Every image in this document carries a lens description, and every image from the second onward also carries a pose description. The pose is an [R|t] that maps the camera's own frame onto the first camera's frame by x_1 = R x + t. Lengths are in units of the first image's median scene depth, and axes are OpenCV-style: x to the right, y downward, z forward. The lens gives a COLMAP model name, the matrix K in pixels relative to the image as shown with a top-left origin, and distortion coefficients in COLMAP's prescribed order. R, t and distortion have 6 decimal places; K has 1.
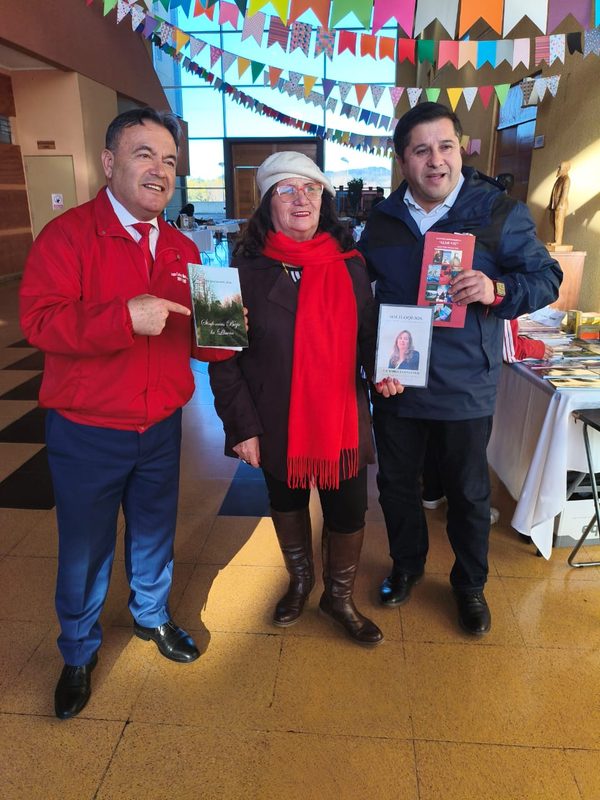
lens RADIAL K [[631.8, 0, 300.0], [0, 631.8, 400.0], [0, 0, 1]] dist [0.011092, -0.012707]
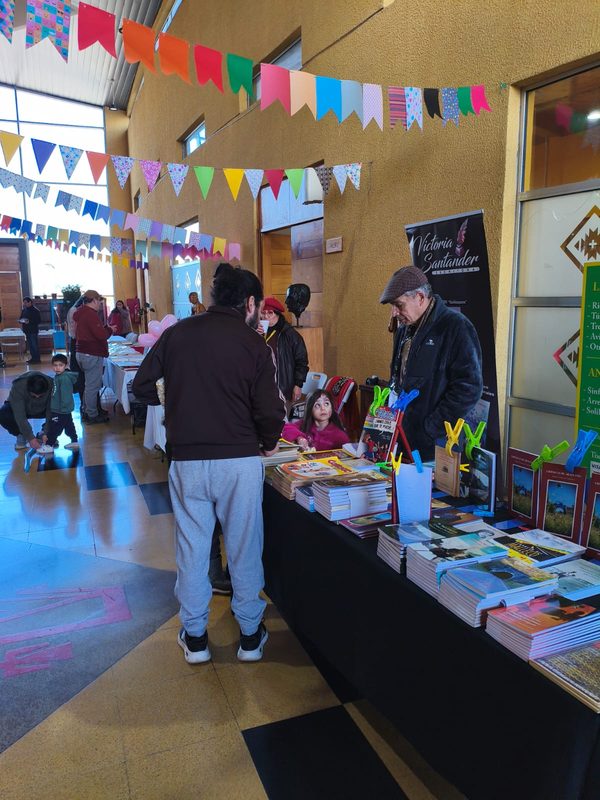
lens RADIAL K [[608.3, 0, 300.0], [0, 608.3, 400.0], [0, 0, 1]] dist [0.049022, -0.086968]
pose [[0.900159, -0.082534, 0.427671, -0.004350], [0.145155, 0.982598, -0.115894, -0.100834], [-0.410664, 0.166402, 0.896474, 0.273358]]
